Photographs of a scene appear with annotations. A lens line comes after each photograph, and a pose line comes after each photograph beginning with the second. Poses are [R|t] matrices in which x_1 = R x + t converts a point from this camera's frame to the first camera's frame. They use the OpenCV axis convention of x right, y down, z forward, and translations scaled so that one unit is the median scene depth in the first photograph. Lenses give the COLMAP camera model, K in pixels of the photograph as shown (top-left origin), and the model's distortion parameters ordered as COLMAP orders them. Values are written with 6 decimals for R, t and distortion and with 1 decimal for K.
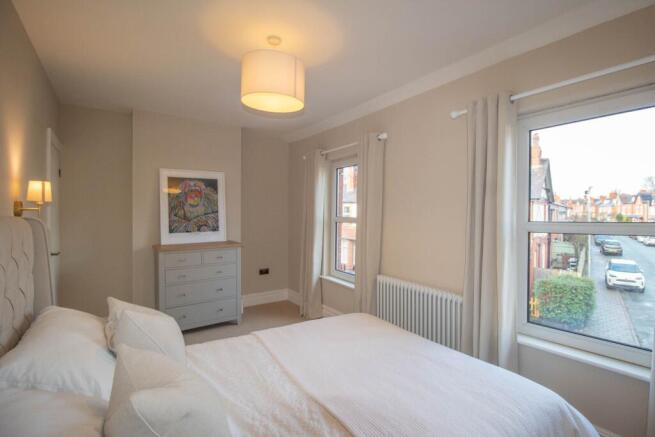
lens RADIAL K [[311.8, 0, 328.3], [0, 311.8, 212.9], [0, 0, 1]] dist [0.013817, -0.025652]
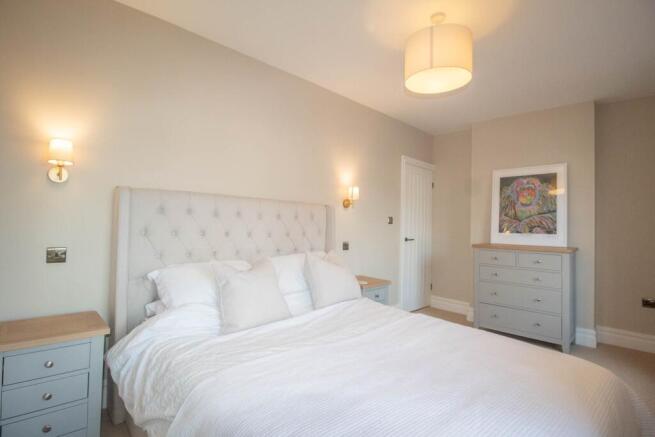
lens RADIAL K [[311.8, 0, 328.3], [0, 311.8, 212.9], [0, 0, 1]] dist [0.013817, -0.025652]
pose [[0.158733, -0.028698, -0.986904, 0.392527], [-0.030292, 0.998965, -0.033920, 0.050321], [0.986857, 0.035279, 0.157699, 0.276072]]
